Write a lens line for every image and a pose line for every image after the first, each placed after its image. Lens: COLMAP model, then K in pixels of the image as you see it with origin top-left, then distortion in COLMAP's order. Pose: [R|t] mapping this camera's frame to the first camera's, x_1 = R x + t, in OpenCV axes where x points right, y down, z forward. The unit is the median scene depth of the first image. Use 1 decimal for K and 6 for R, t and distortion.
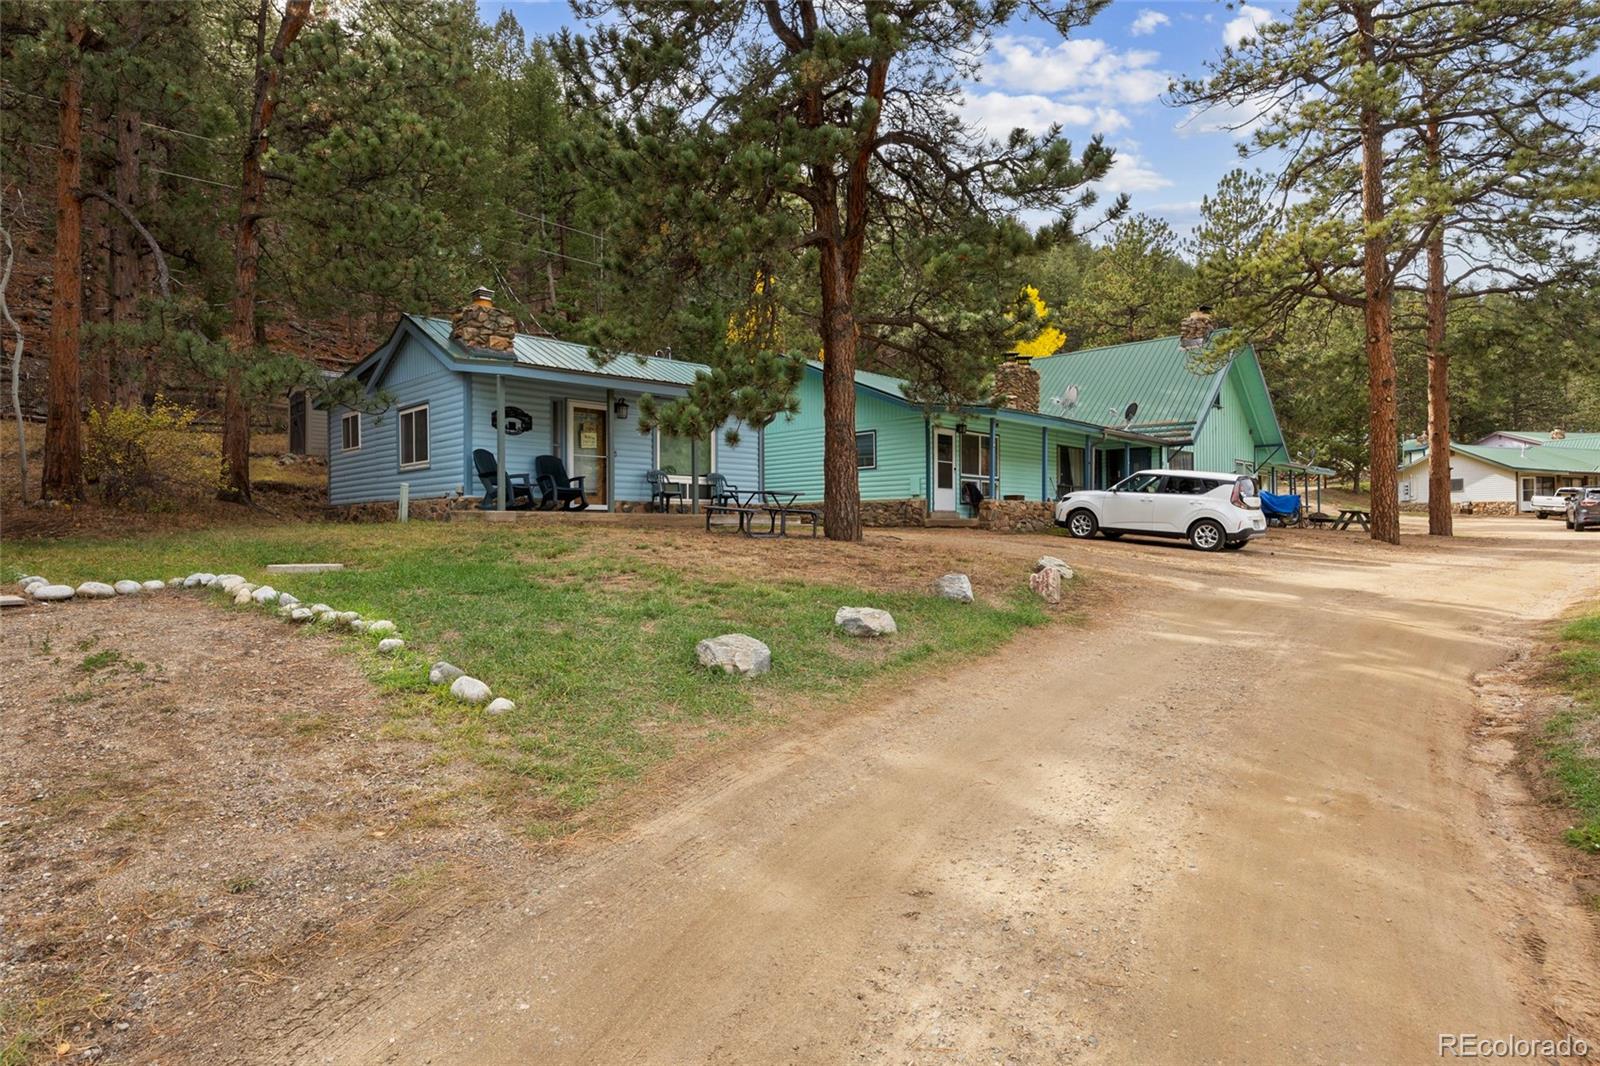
lens RADIAL K [[870.7, 0, 798.2], [0, 870.7, 534.3], [0, 0, 1]] dist [-0.003172, -0.001096]
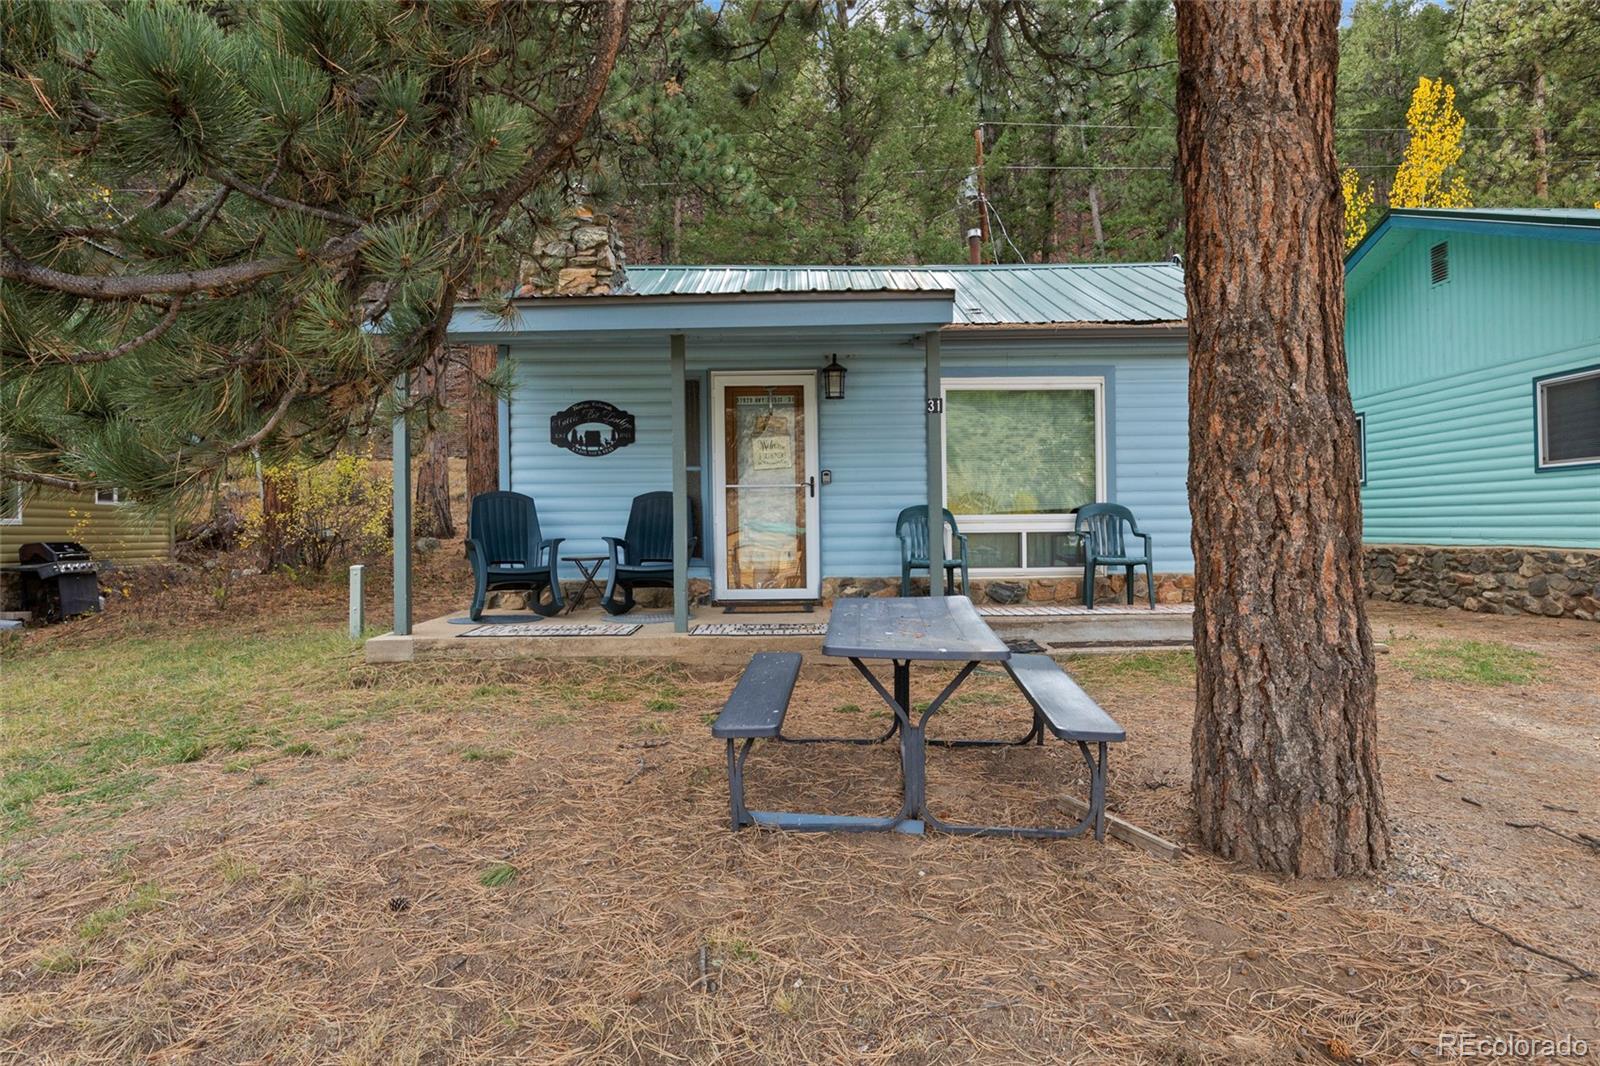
lens RADIAL K [[870.7, 0, 802.2], [0, 870.7, 526.7], [0, 0, 1]] dist [-0.003172, -0.001096]
pose [[0.710993, -0.004100, -0.703187, 0.113510], [0.006296, 0.999980, 0.000535, -0.070462], [0.703171, -0.004807, 0.711005, 0.704781]]
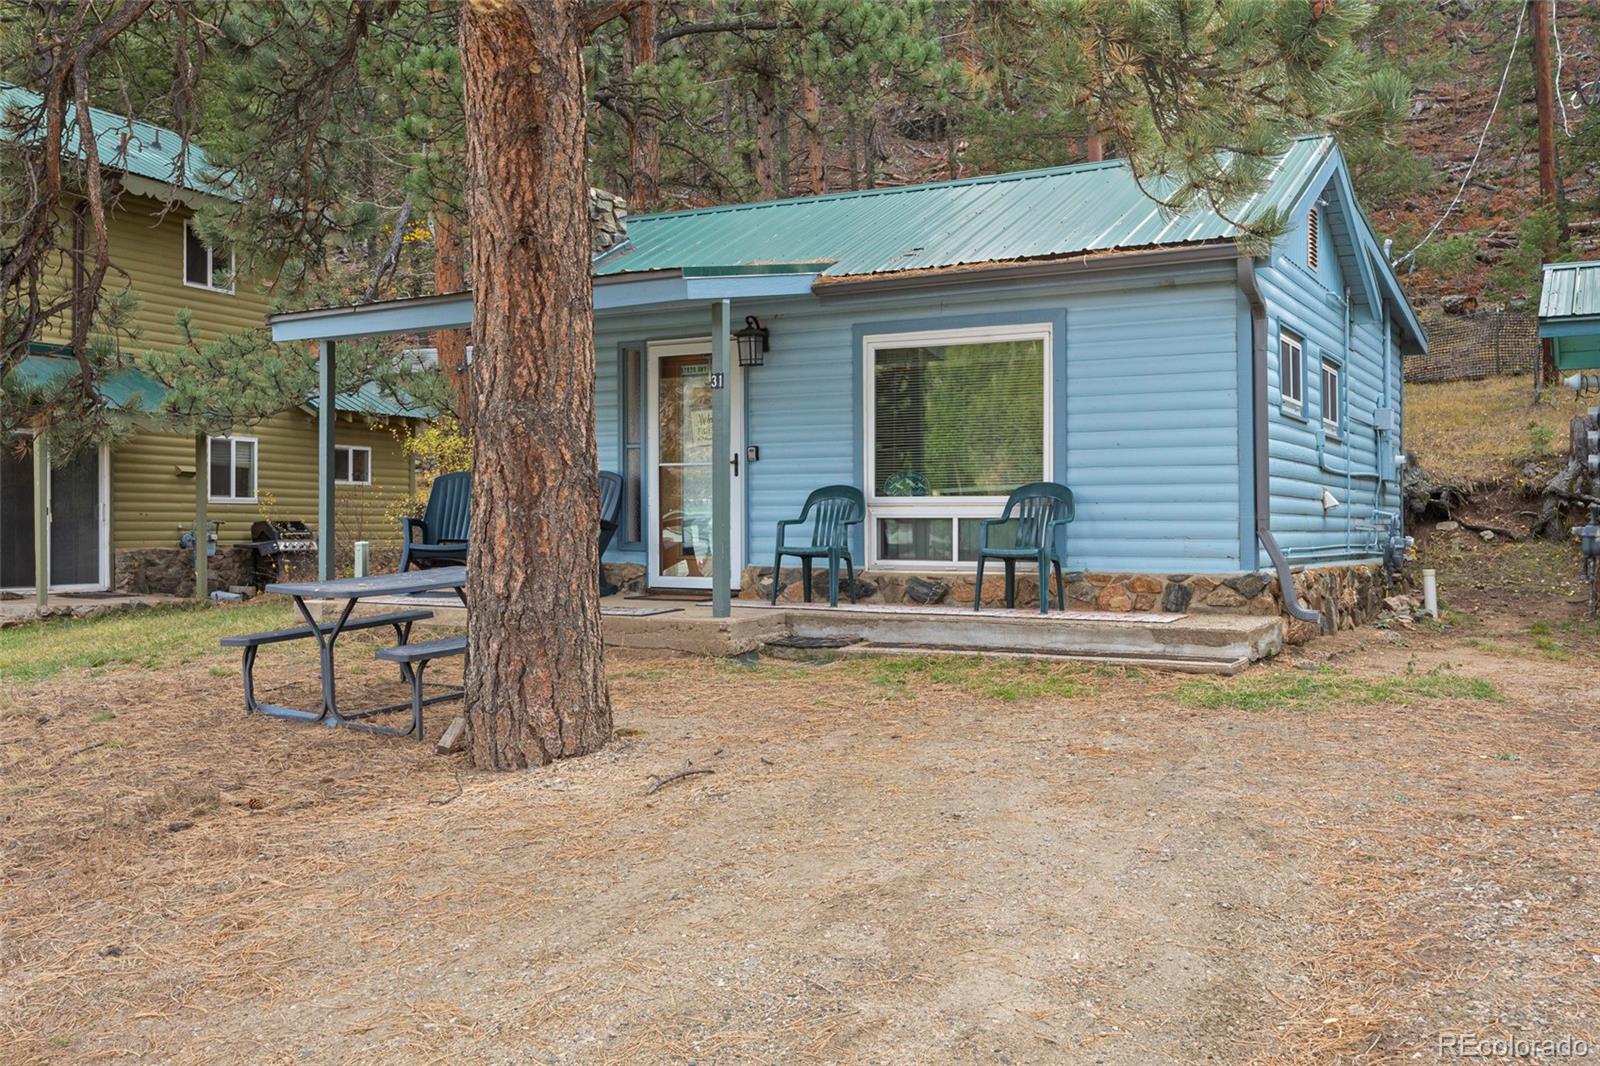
lens RADIAL K [[1447.2, 0, 808.5], [0, 1447.2, 533.9], [0, 0, 1]] dist [0.000069, 0.006781]
pose [[0.263372, 0.012269, -0.964616, 0.491316], [-0.005240, 0.999923, 0.011287, -0.066067], [0.964680, 0.002082, 0.263416, 0.900861]]
